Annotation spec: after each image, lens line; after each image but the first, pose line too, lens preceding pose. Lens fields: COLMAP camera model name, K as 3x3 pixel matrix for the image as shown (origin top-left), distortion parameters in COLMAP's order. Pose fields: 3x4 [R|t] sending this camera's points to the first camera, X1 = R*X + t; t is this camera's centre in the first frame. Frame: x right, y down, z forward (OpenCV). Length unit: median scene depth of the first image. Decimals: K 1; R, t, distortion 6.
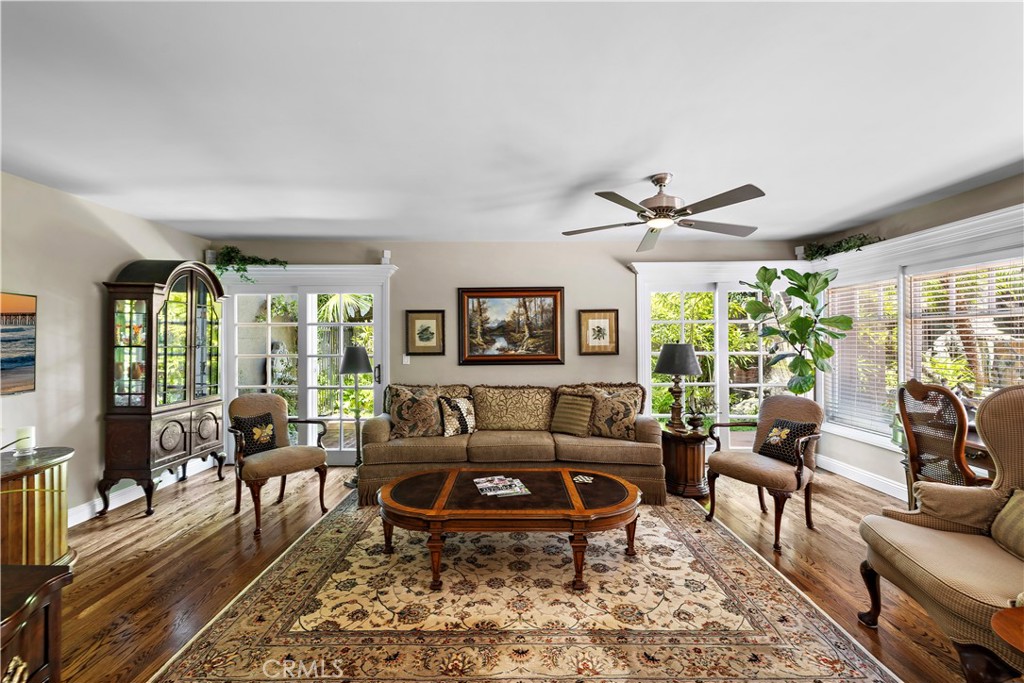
lens RADIAL K [[440.5, 0, 513.7], [0, 440.5, 342.6], [0, 0, 1]] dist [0.003090, -0.000374]
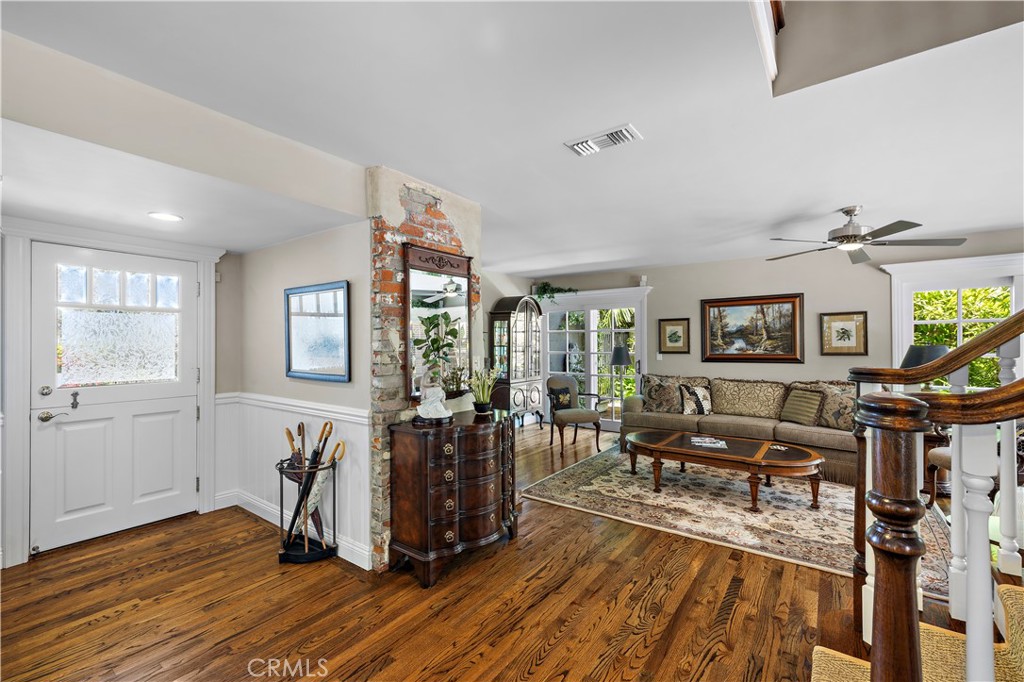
lens RADIAL K [[440.5, 0, 510.1], [0, 440.5, 339.6], [0, 0, 1]] dist [0.003090, -0.000374]
pose [[0.806239, -0.006224, -0.591557, 0.208705], [0.001781, 0.999966, -0.008094, -0.003011], [0.591588, 0.005472, 0.806222, -0.385626]]
